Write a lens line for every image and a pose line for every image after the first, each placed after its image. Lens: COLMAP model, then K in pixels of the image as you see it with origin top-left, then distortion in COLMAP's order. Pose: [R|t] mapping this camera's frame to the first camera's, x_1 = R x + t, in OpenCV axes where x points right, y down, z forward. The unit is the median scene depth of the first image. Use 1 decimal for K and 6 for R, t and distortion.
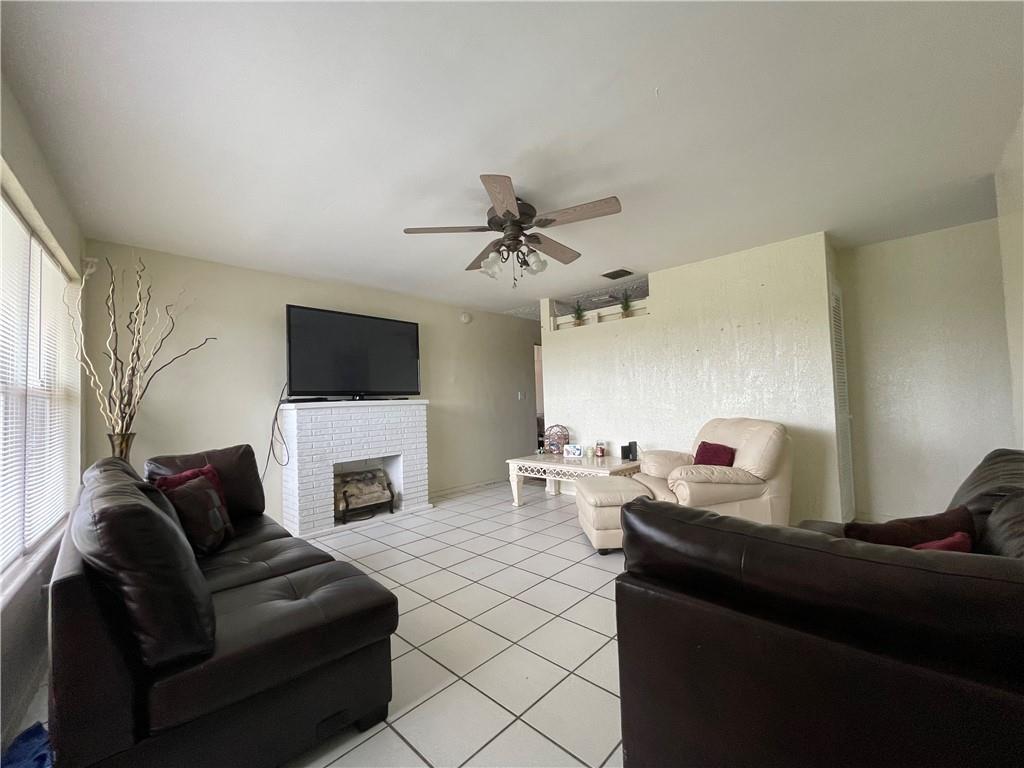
lens RADIAL K [[416.1, 0, 510.0], [0, 416.1, 386.8], [0, 0, 1]] dist [-0.002388, 0.000483]
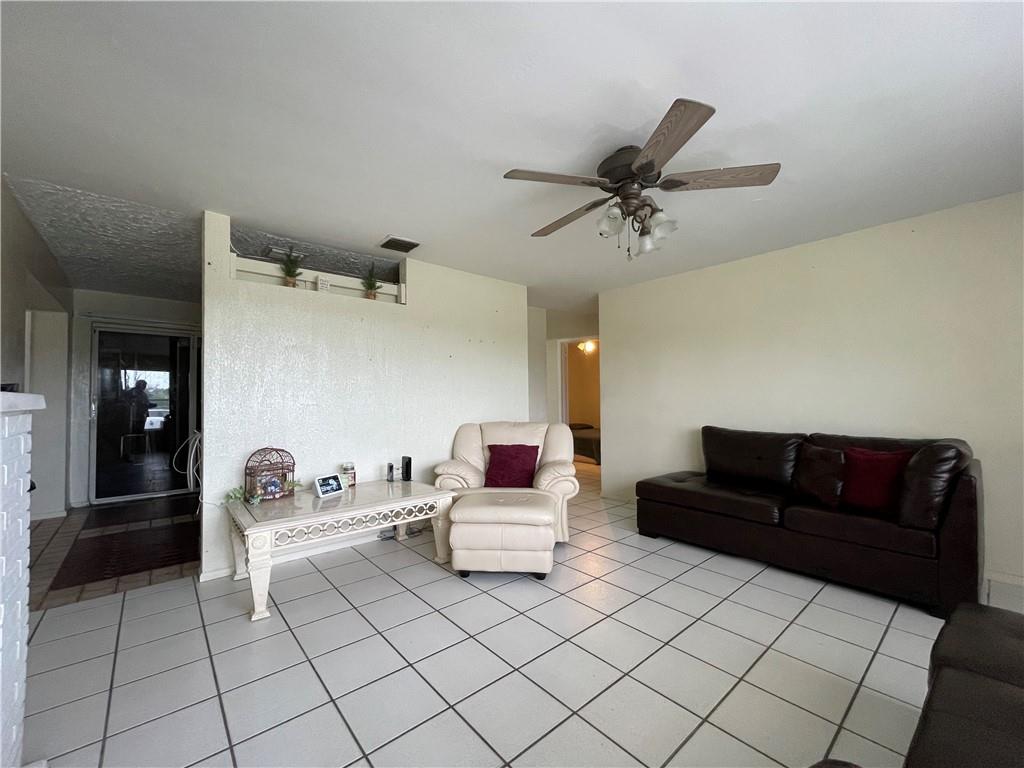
lens RADIAL K [[416.1, 0, 510.0], [0, 416.1, 386.8], [0, 0, 1]] dist [-0.002388, 0.000483]
pose [[0.092314, 0.055723, 0.994170, -0.478209], [-0.026990, 0.998206, -0.053443, 0.033310], [-0.995364, -0.021899, 0.093652, 0.692164]]
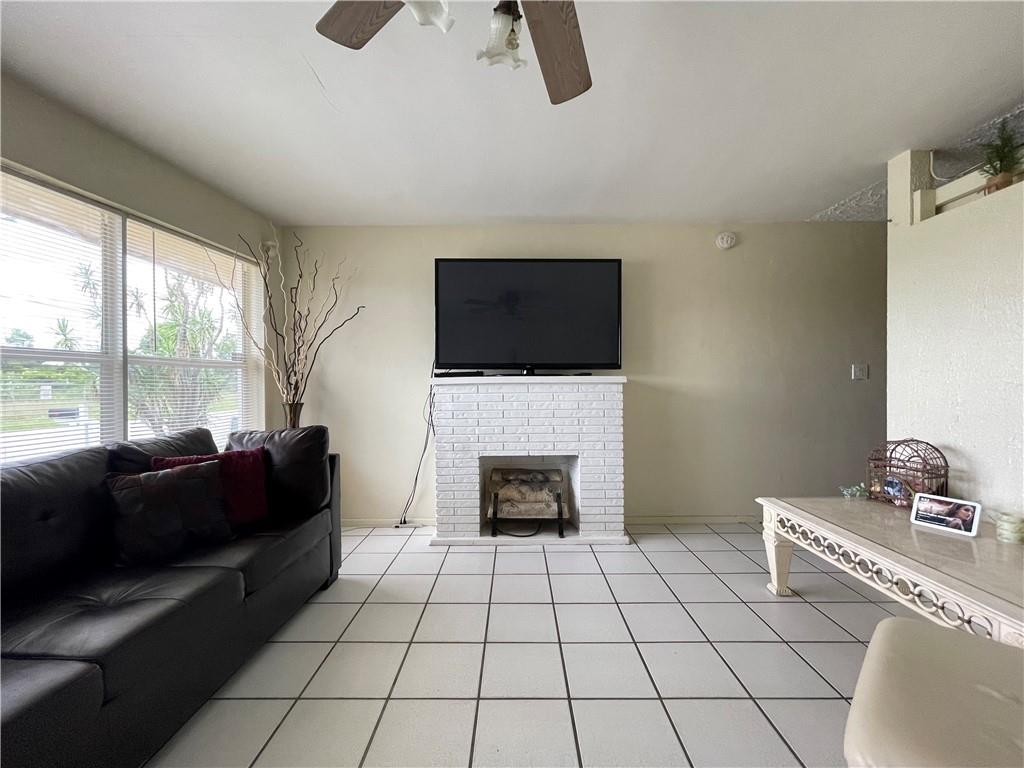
lens RADIAL K [[416.1, 0, 510.0], [0, 416.1, 386.8], [0, 0, 1]] dist [-0.002388, 0.000483]
pose [[0.685010, 0.033583, -0.727760, 0.156907], [0.008555, 0.998497, 0.054129, 0.011935], [0.728484, -0.043305, 0.683693, 0.457677]]
